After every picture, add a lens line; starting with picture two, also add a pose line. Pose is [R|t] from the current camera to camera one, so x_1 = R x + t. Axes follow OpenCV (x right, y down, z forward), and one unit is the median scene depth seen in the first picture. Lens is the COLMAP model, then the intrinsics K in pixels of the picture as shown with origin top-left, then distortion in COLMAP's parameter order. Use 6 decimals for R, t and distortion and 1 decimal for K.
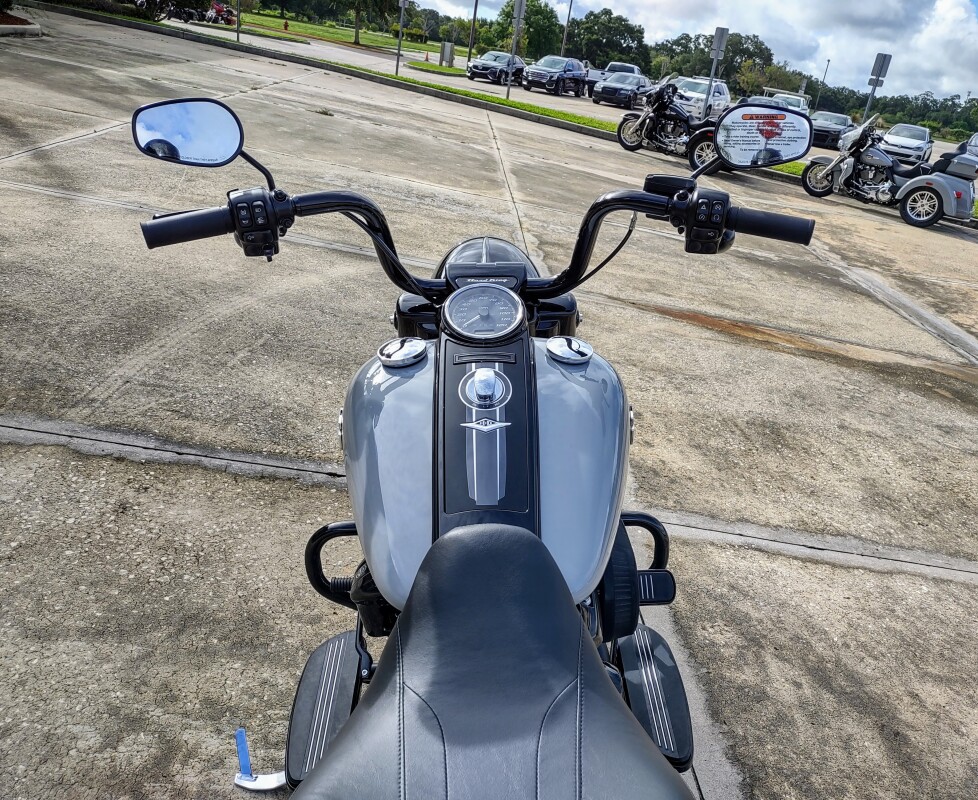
lens RADIAL K [[808.7, 0, 537.5], [0, 808.7, 388.4], [0, 0, 1]] dist [0.011327, -0.020269]
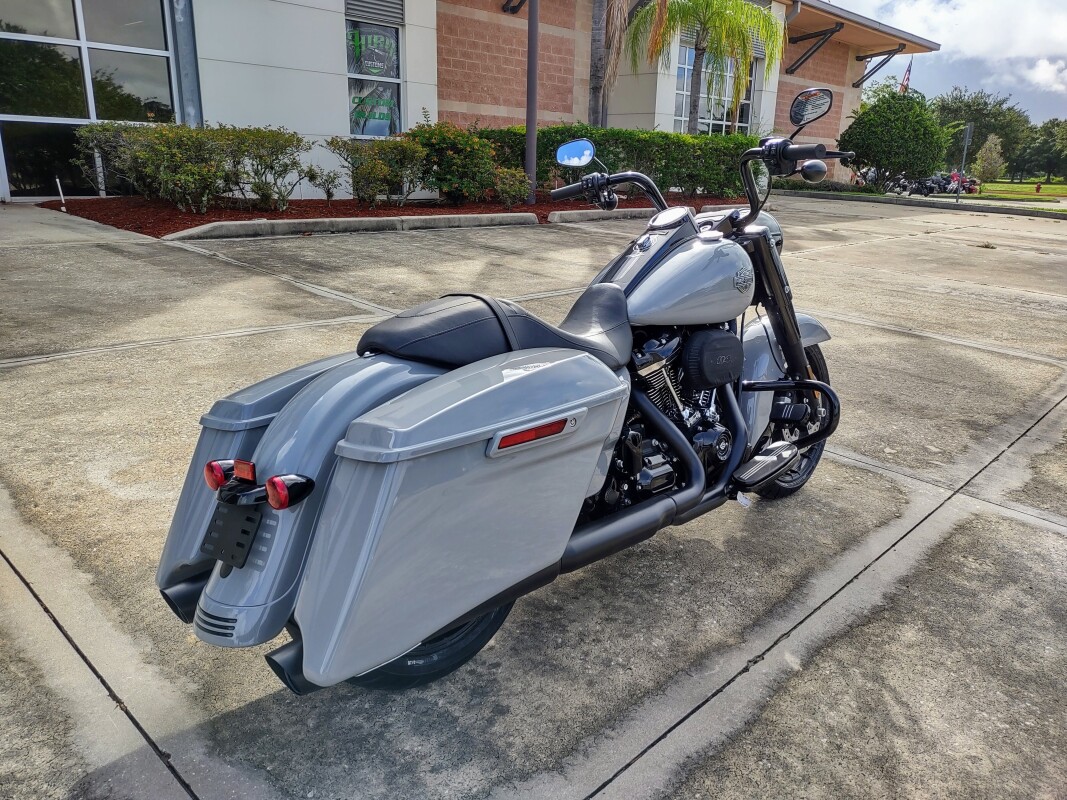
lens RADIAL K [[797.7, 0, 535.6], [0, 797.7, 402.8], [0, 0, 1]] dist [0.027339, -0.025579]
pose [[0.660841, 0.066073, -0.747612, 0.110691], [-0.202925, 0.974746, -0.093226, 0.054396], [0.722572, 0.213317, 0.657560, -0.039382]]
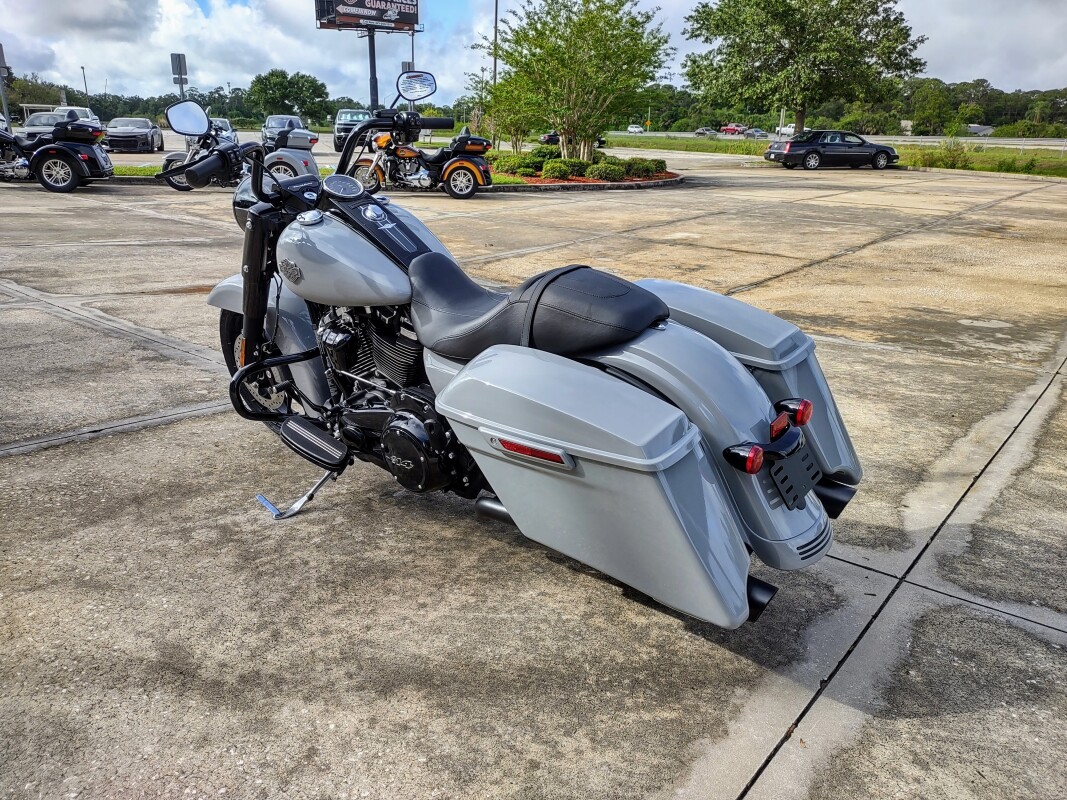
lens RADIAL K [[797.7, 0, 536.3], [0, 797.7, 401.2], [0, 0, 1]] dist [0.027339, -0.025579]
pose [[0.684302, -0.371230, 0.627630, -0.105807], [0.359595, 0.920573, 0.152435, 0.023801], [-0.634368, 0.121381, 0.763442, -0.067846]]
